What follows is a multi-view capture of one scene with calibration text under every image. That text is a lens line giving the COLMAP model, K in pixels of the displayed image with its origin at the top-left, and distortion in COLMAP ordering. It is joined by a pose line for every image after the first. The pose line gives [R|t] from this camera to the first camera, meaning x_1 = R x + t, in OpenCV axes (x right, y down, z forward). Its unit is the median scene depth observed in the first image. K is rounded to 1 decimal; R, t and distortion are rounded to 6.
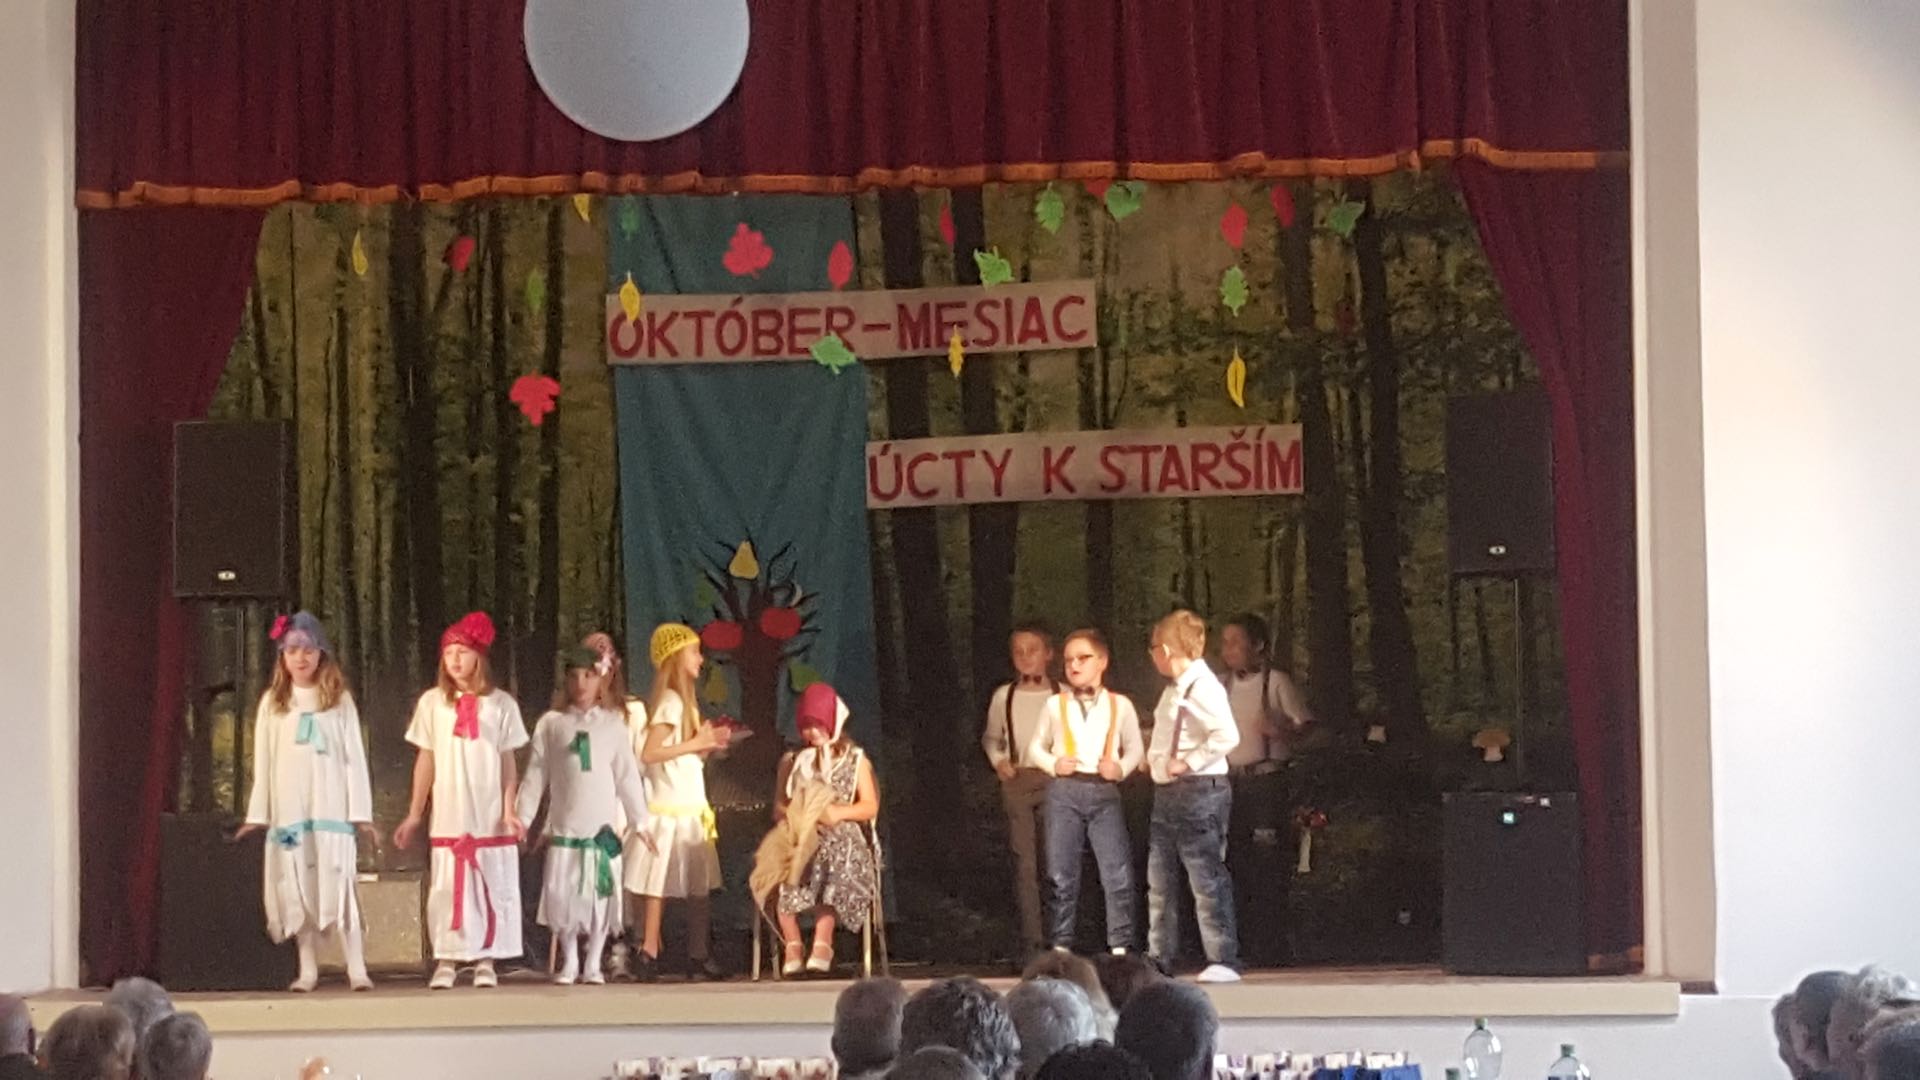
lens RADIAL K [[5061.8, 0, 931.5], [0, 5061.8, 605.2], [0, 0, 1]] dist [0.120190, 0.000000]
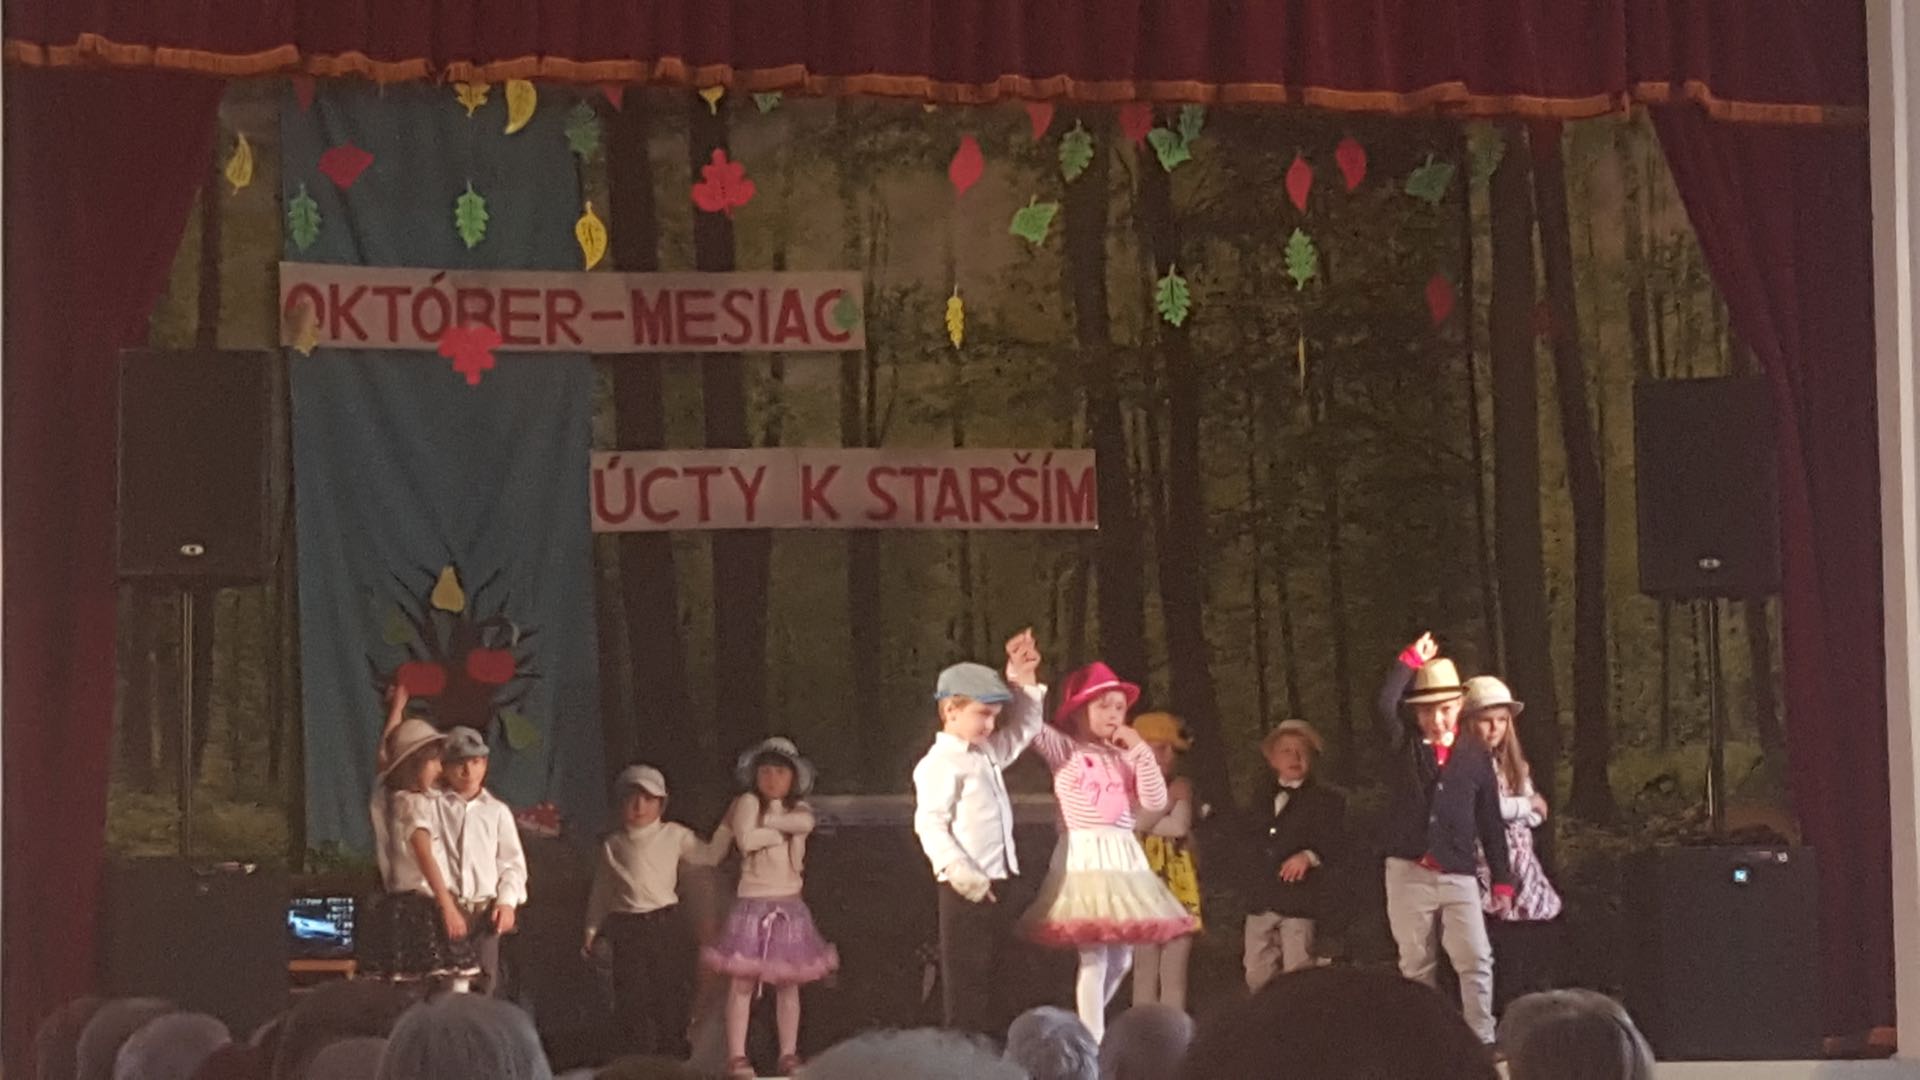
lens RADIAL K [[5061.8, 0, 951.9], [0, 5061.8, 579.9], [0, 0, 1]] dist [0.120190, 0.000000]
pose [[0.937101, 0.030315, 0.347740, -0.249157], [-0.014268, 0.998716, -0.048617, 0.028839], [-0.348768, 0.040597, 0.936330, 0.198754]]
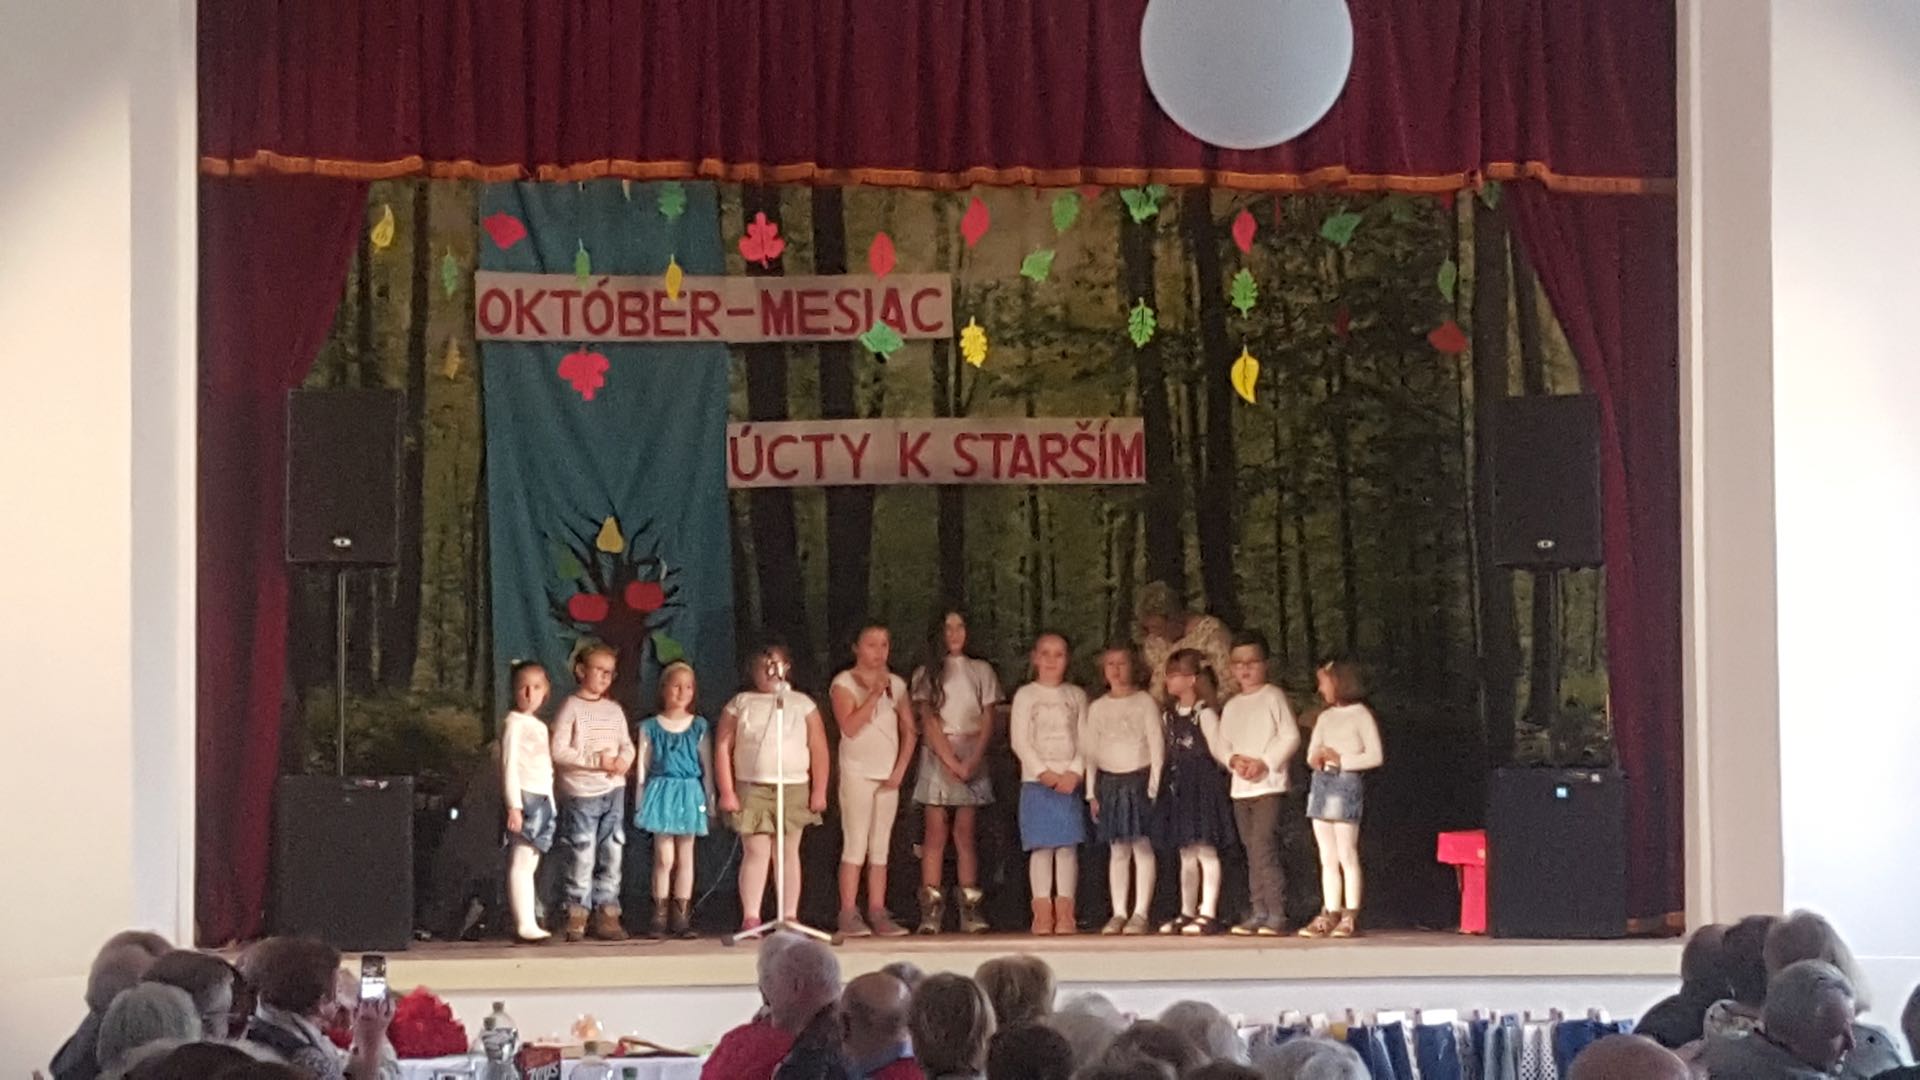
lens RADIAL K [[5061.8, 0, 935.3], [0, 5061.8, 583.1], [0, 0, 1]] dist [0.120190, 0.000000]
pose [[0.967629, 0.019442, 0.251628, -0.232808], [-0.019458, 0.999808, -0.002426, 0.002104], [-0.251627, -0.002548, 0.967821, -0.009659]]
